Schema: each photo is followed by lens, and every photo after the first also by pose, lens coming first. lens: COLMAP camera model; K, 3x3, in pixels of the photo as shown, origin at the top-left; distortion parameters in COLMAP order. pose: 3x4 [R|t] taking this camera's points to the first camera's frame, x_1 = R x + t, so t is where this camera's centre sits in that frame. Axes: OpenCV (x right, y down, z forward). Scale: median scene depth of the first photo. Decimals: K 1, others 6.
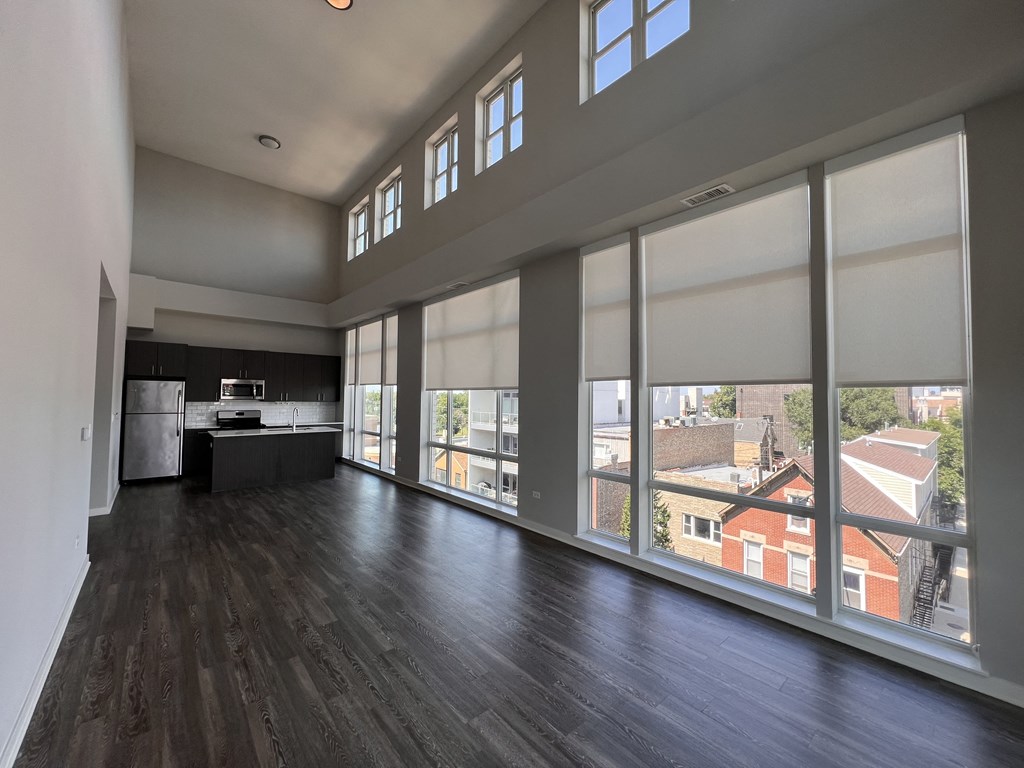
lens RADIAL K [[407.7, 0, 509.8], [0, 407.7, 381.0], [0, 0, 1]] dist [-0.000518, -0.000078]
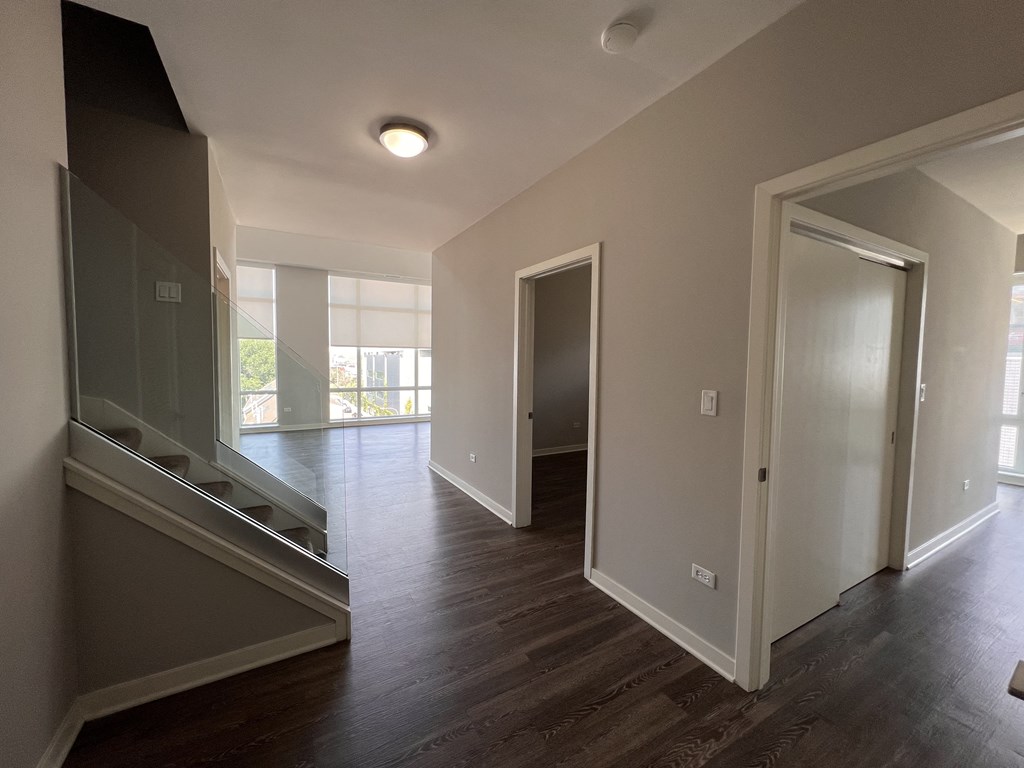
lens RADIAL K [[407.7, 0, 509.8], [0, 407.7, 381.0], [0, 0, 1]] dist [-0.000518, -0.000078]
pose [[0.194477, -0.062902, 0.978888, -1.583334], [-0.044741, 0.996334, 0.072911, 0.014685], [-0.979886, -0.057976, 0.190950, 0.300801]]
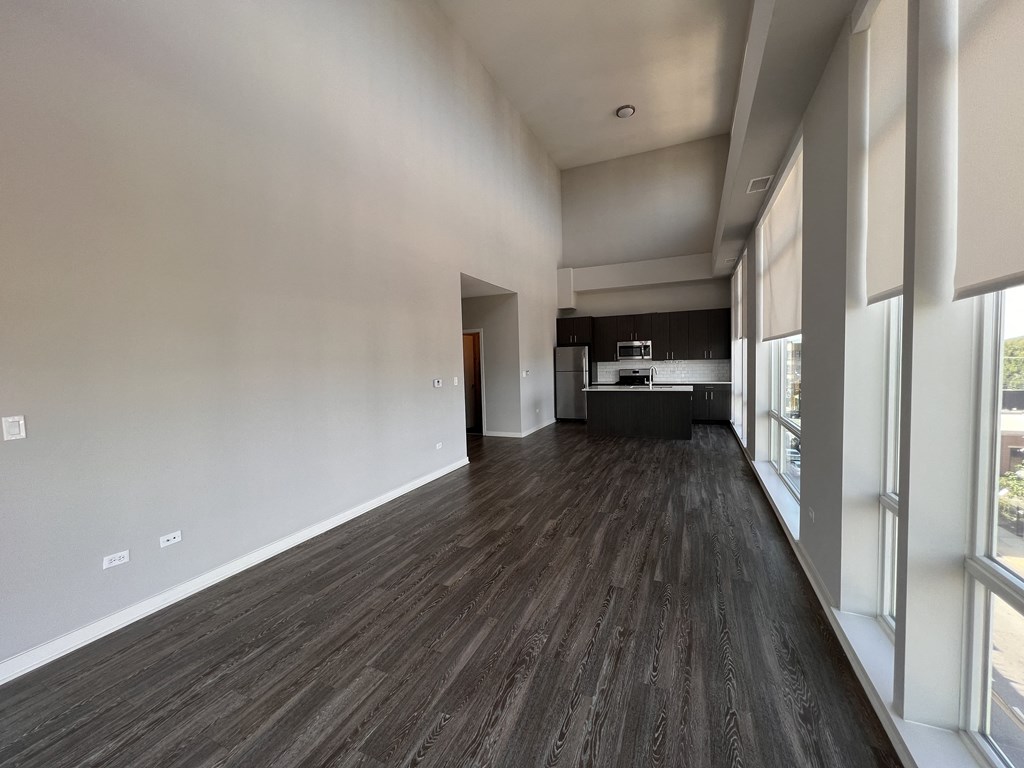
lens RADIAL K [[407.7, 0, 509.8], [0, 407.7, 381.0], [0, 0, 1]] dist [-0.000518, -0.000078]
pose [[0.420235, 0.026170, -0.907038, 0.337675], [0.065946, 0.996060, 0.059292, 0.024562], [0.905016, -0.084732, 0.416853, 0.329834]]
